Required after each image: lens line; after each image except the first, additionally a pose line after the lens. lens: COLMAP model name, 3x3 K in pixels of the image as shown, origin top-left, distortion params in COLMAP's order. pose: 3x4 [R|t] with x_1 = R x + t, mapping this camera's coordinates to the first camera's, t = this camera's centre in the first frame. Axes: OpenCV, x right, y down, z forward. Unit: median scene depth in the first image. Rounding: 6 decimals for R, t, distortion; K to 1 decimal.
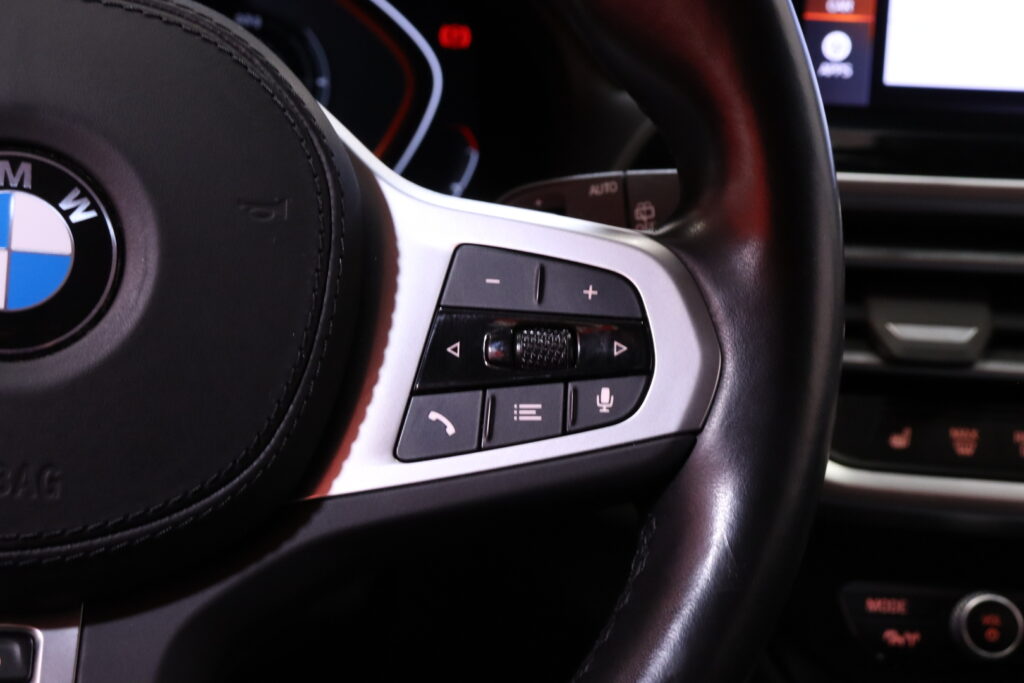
lens RADIAL K [[2323.1, 0, 511.8], [0, 2323.1, 336.9], [0, 0, 1]] dist [0.375519, 0.000000]
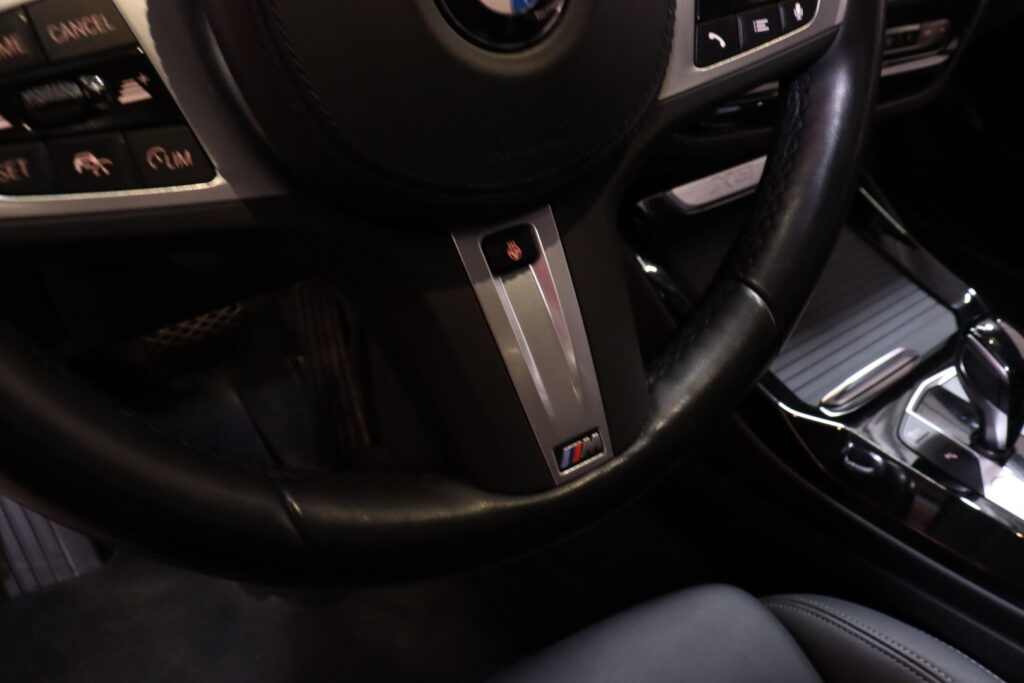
lens RADIAL K [[834.2, 0, 524.0], [0, 834.2, 324.8], [0, 0, 1]] dist [-0.172571, 0.120656]
pose [[0.907998, -0.282168, 0.309711, -0.374717], [0.103312, 0.867174, 0.487171, -0.077645], [-0.406037, -0.410353, 0.816544, 0.516998]]
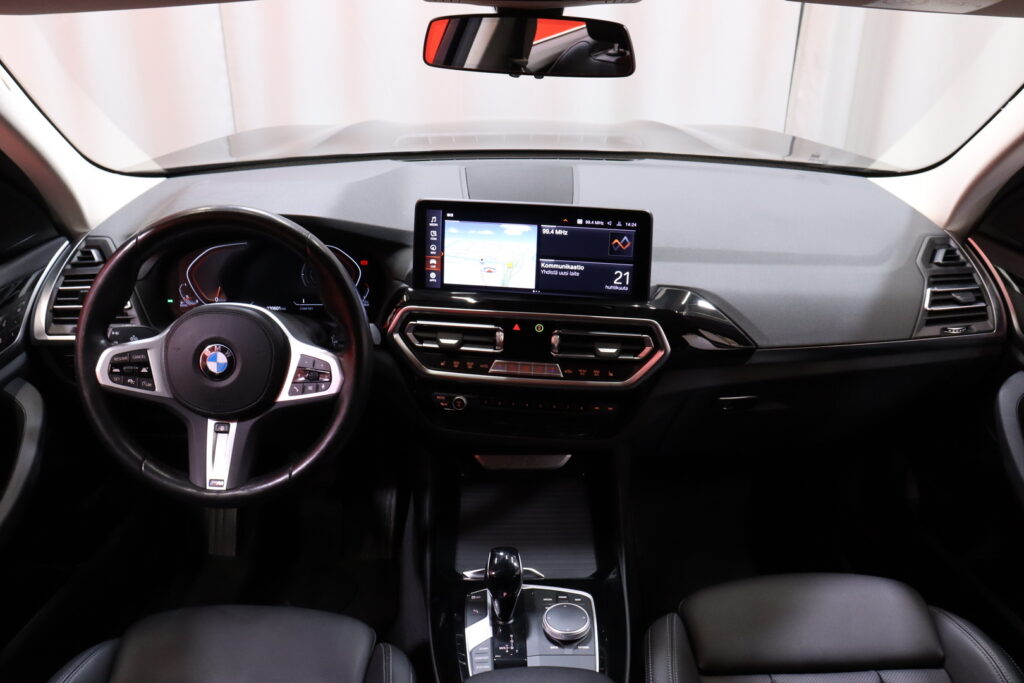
lens RADIAL K [[834.2, 0, 512.8], [0, 834.2, 337.4], [0, 0, 1]] dist [-0.172571, 0.120656]
pose [[0.984900, 0.027111, -0.170986, 0.796220], [0.010228, 0.976825, 0.213796, -0.488581], [0.172819, -0.212317, 0.961798, -0.747891]]
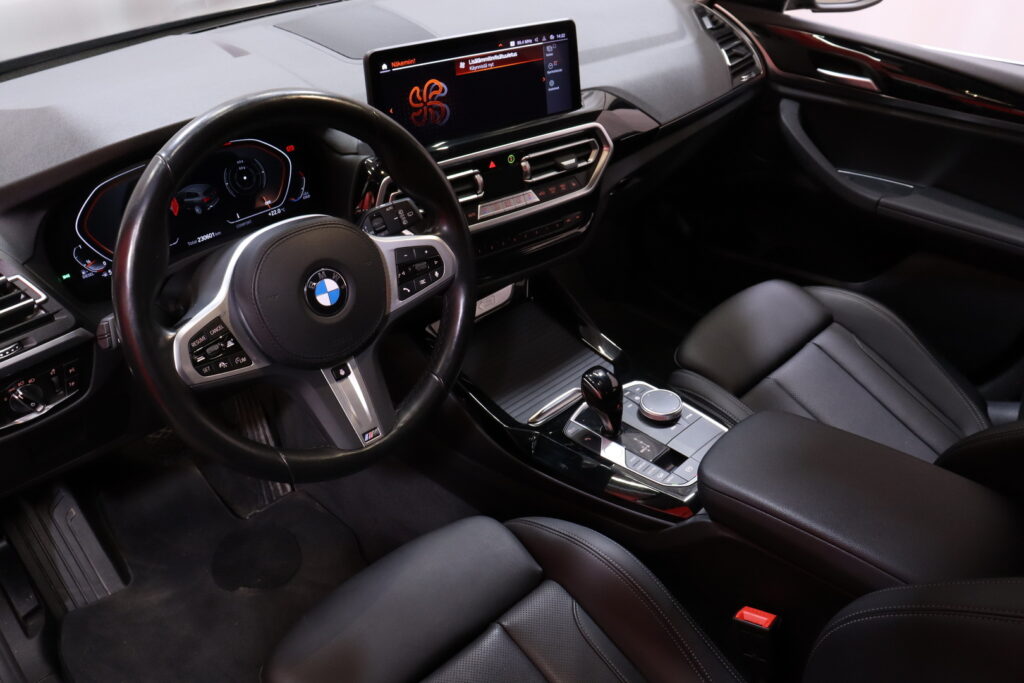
lens RADIAL K [[834.2, 0, 523.1], [0, 834.2, 338.1], [0, 0, 1]] dist [-0.172571, 0.120656]
pose [[0.824620, -0.352421, 0.442495, -0.596084], [0.146290, 0.888471, 0.434993, -0.555029], [-0.546444, -0.293971, 0.784206, -0.436907]]
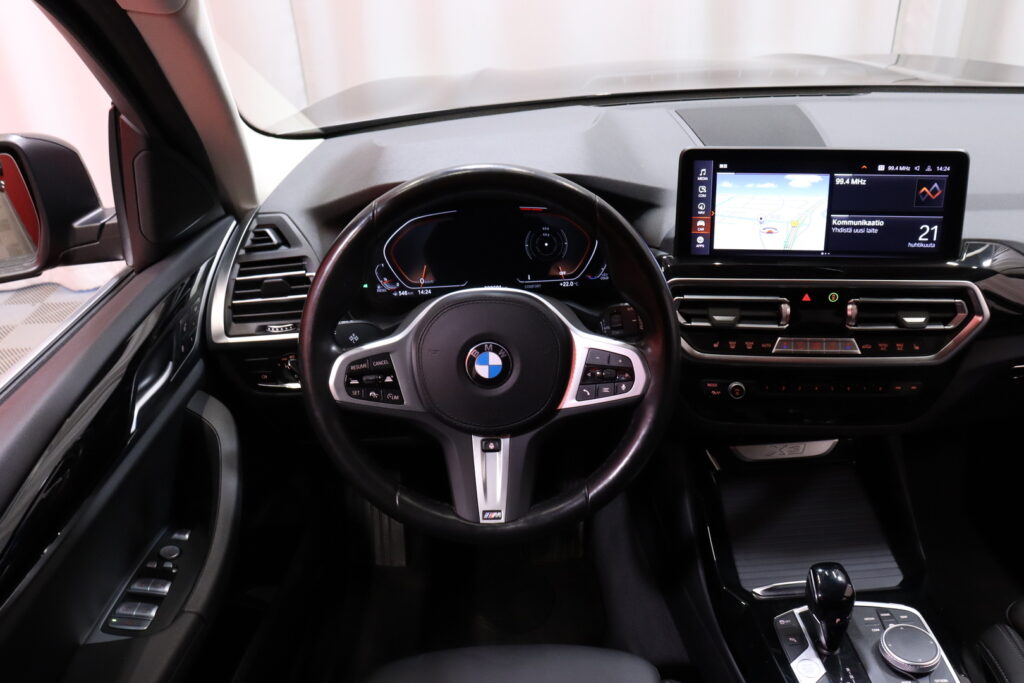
lens RADIAL K [[834.2, 0, 502.7], [0, 834.2, 333.4], [0, 0, 1]] dist [-0.172571, 0.120656]
pose [[0.978330, -0.015166, -0.206494, 0.140140], [0.070362, 0.962314, 0.262682, -0.489092], [0.194728, -0.271519, 0.942528, -0.474639]]
